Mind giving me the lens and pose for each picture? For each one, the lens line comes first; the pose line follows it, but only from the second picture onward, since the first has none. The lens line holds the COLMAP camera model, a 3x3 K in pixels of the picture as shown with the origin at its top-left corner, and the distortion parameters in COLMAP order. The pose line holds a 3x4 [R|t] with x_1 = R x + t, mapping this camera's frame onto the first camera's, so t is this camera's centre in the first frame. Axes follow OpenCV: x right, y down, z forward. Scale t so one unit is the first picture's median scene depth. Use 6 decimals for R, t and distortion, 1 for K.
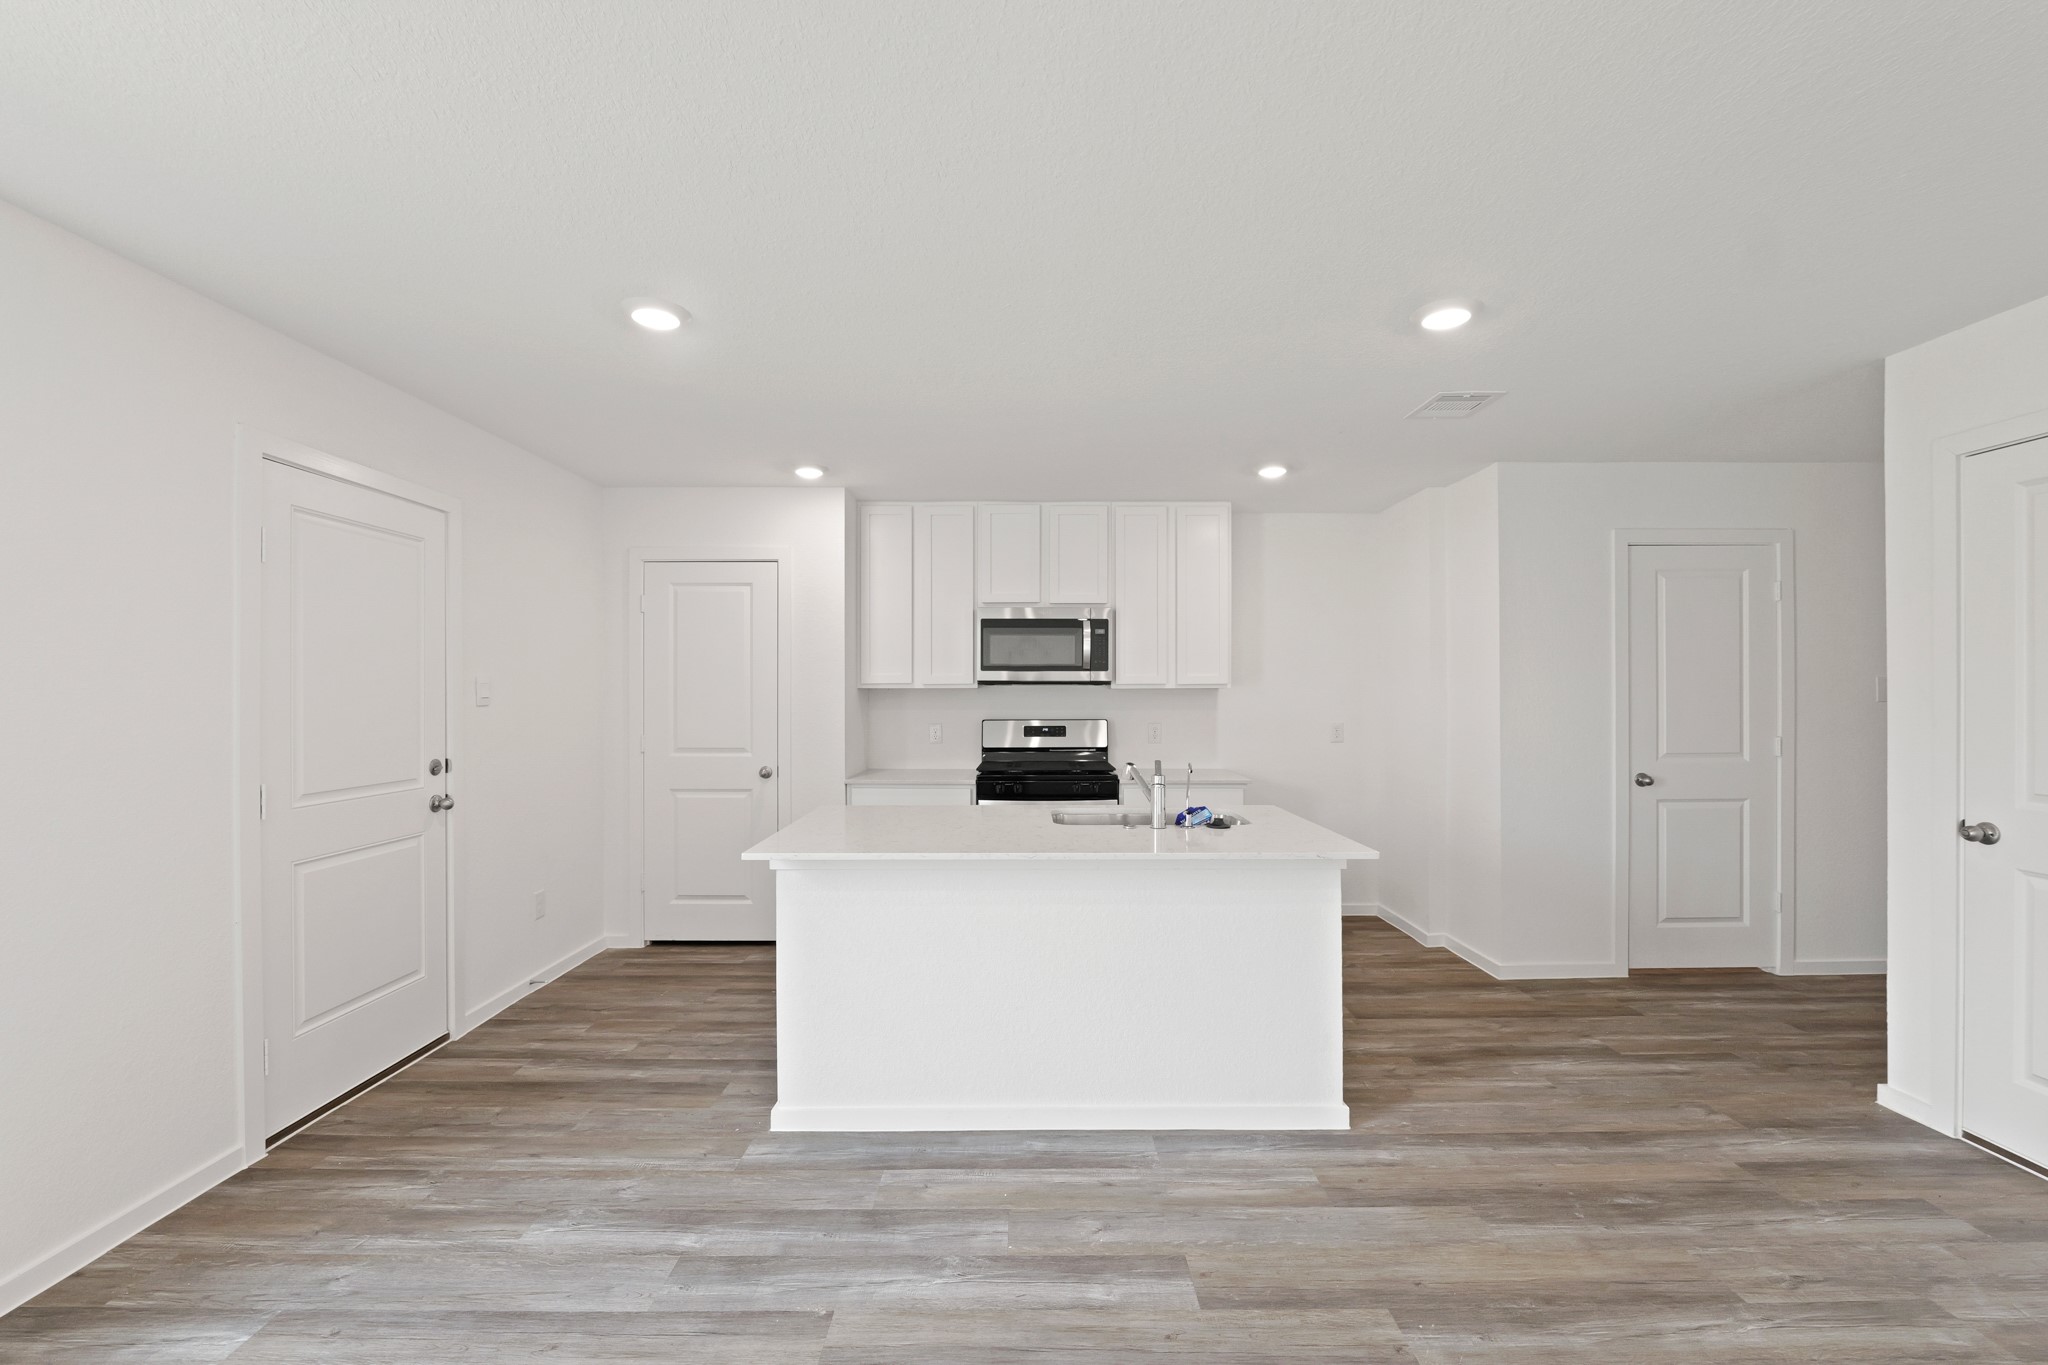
lens RADIAL K [[853.0, 0, 1038.2], [0, 853.0, 683.6], [0, 0, 1]] dist [-0.014188, 0.001334]
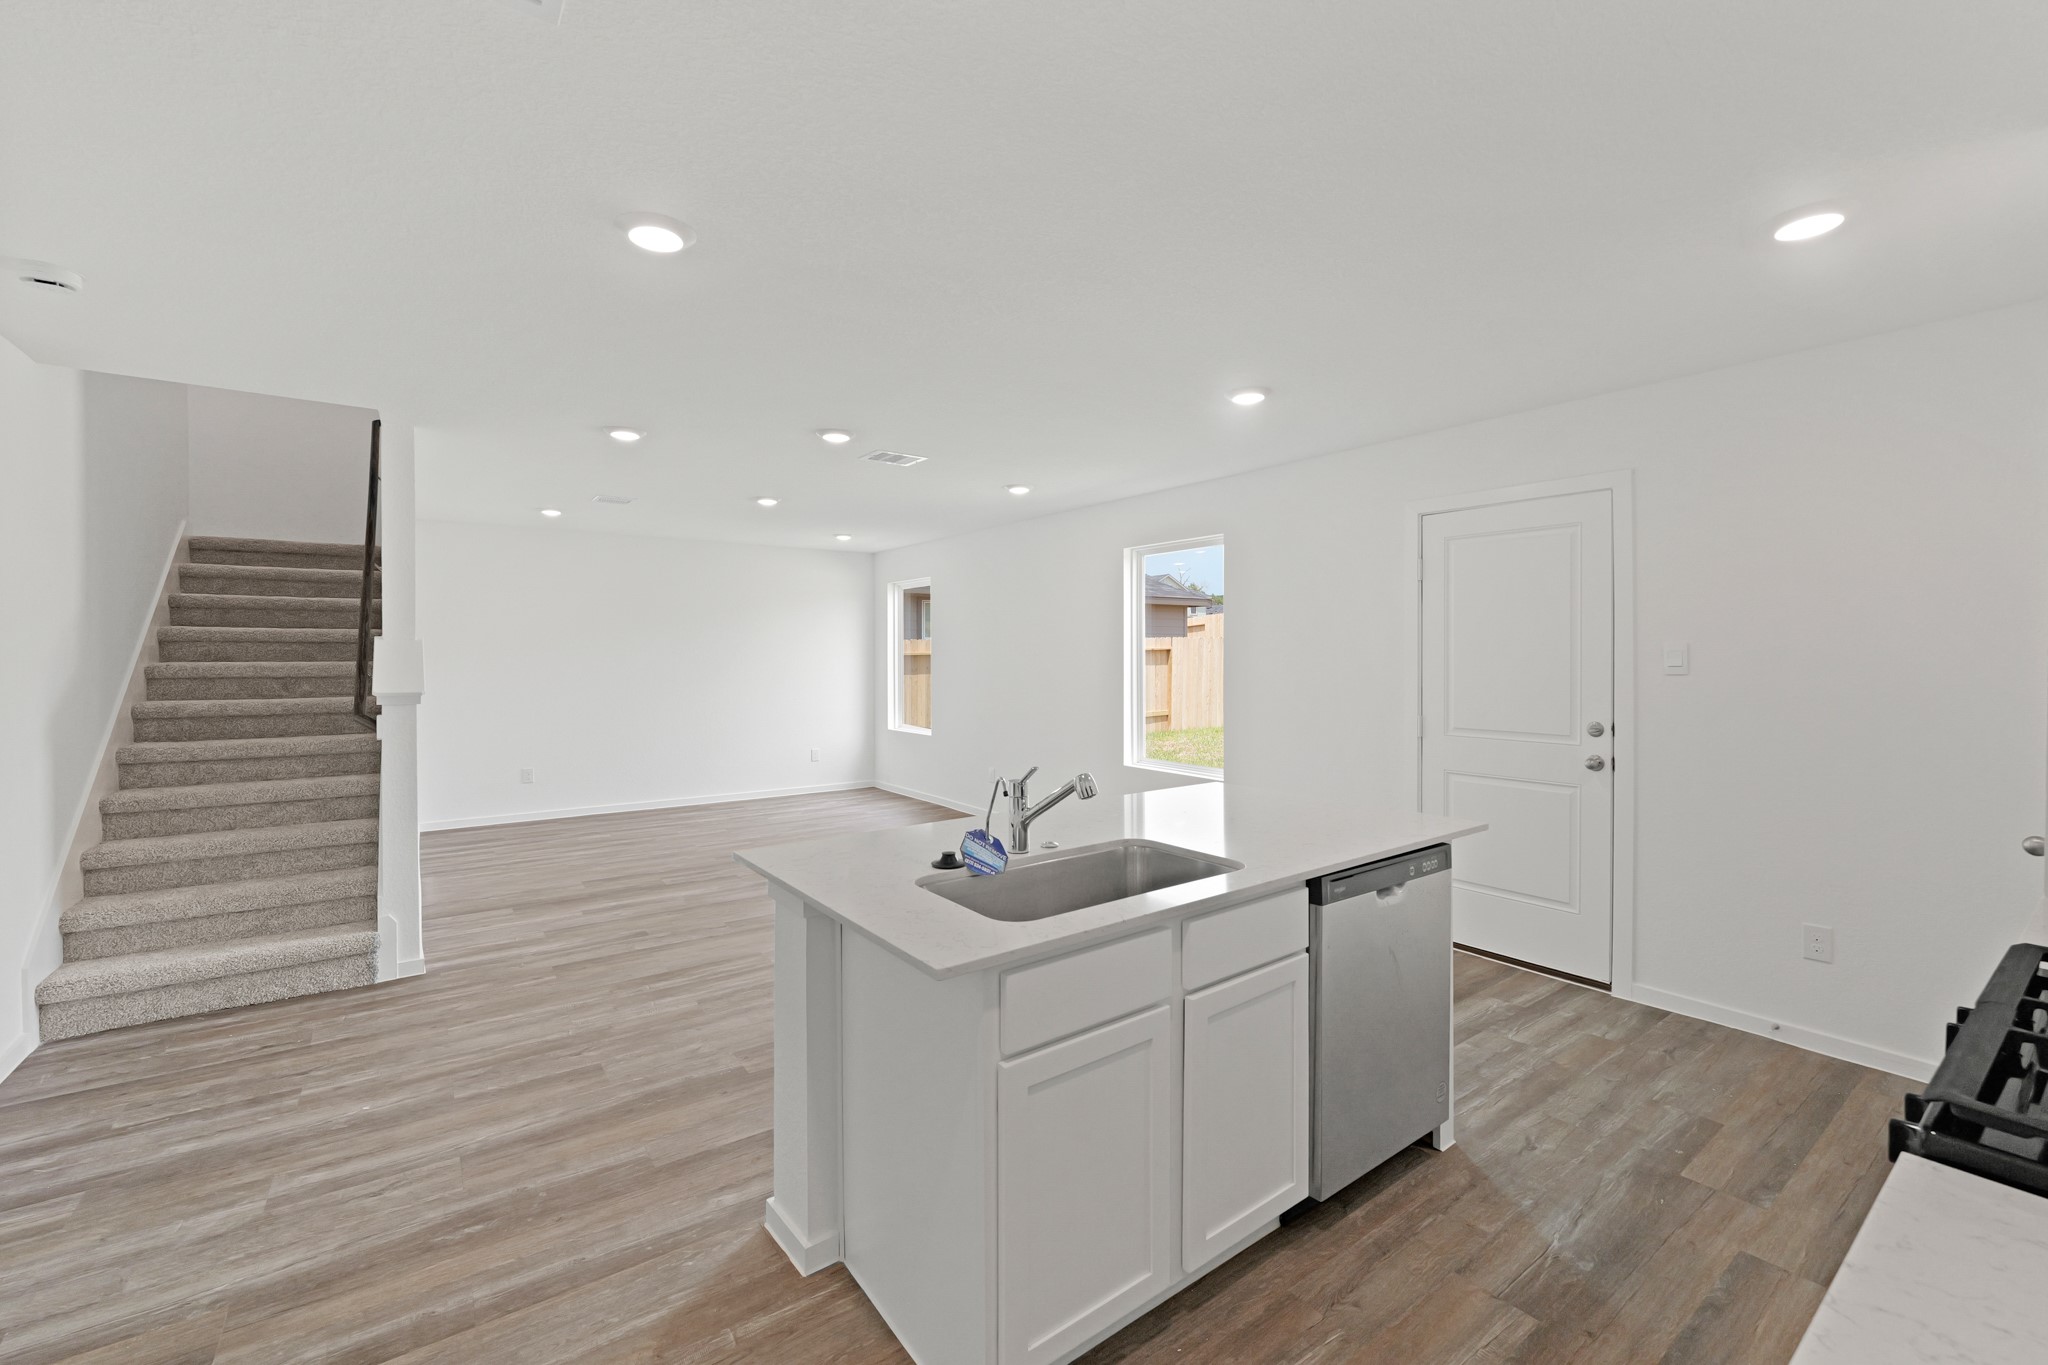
lens RADIAL K [[853.0, 0, 1013.3], [0, 853.0, 665.4], [0, 0, 1]] dist [-0.014188, 0.001334]
pose [[-0.825976, 0.009846, -0.563619, 0.544752], [0.008812, 0.999951, 0.004554, 0.005376], [0.563636, -0.001206, -0.826022, 1.575723]]
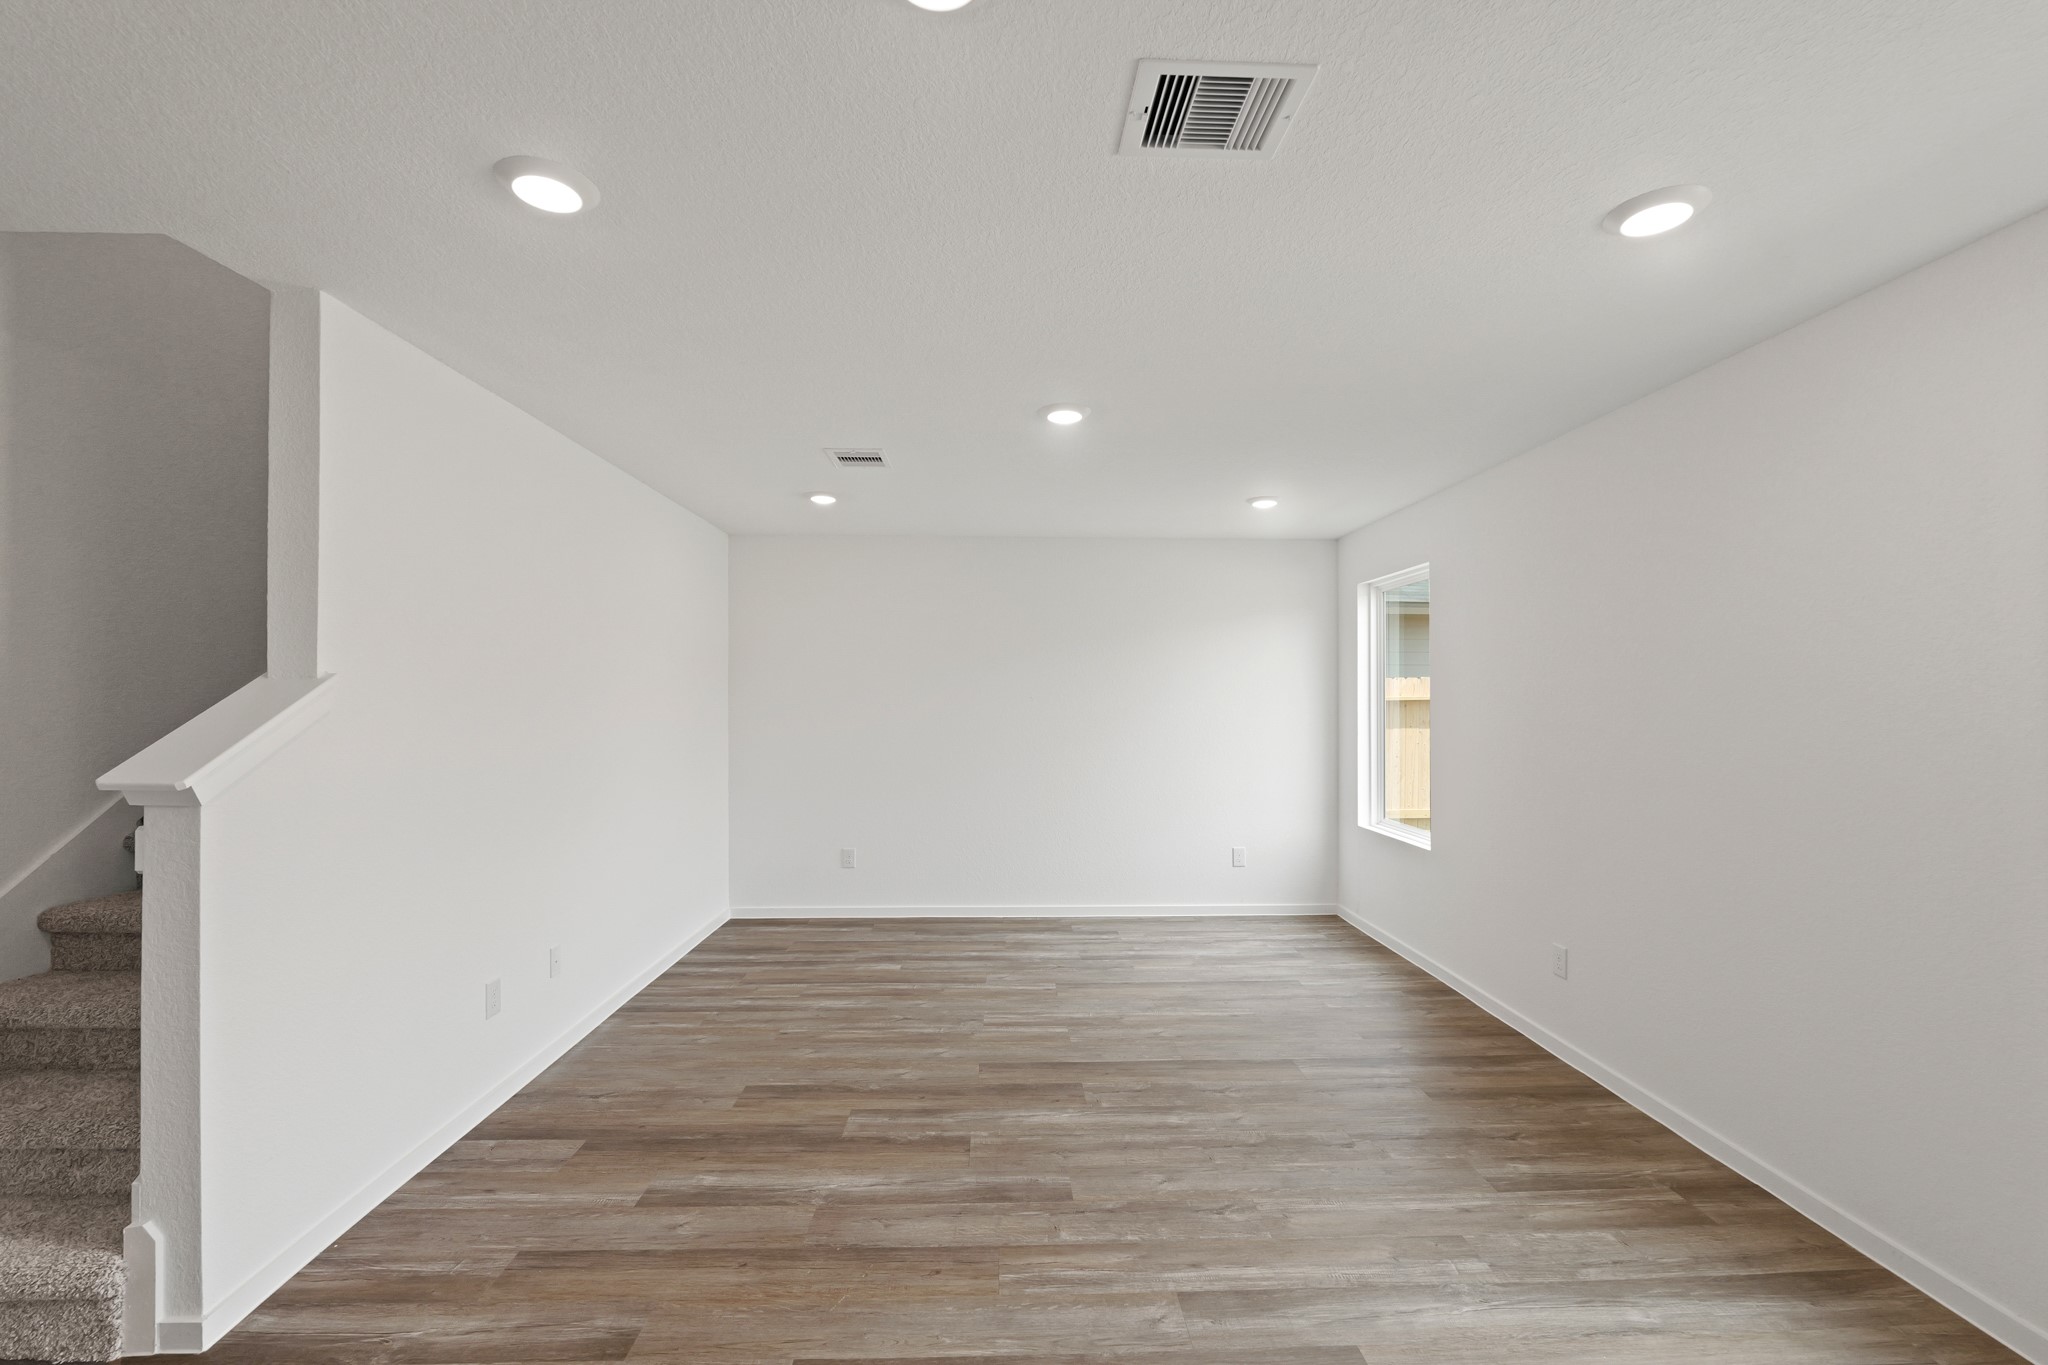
lens RADIAL K [[853.0, 0, 1030.5], [0, 853.0, 691.1], [0, 0, 1]] dist [-0.014188, 0.001334]
pose [[-0.999854, -0.000341, -0.017110, -0.019555], [-0.000034, 0.999839, -0.017959, -0.012324], [0.017113, -0.017956, -0.999692, 0.696816]]
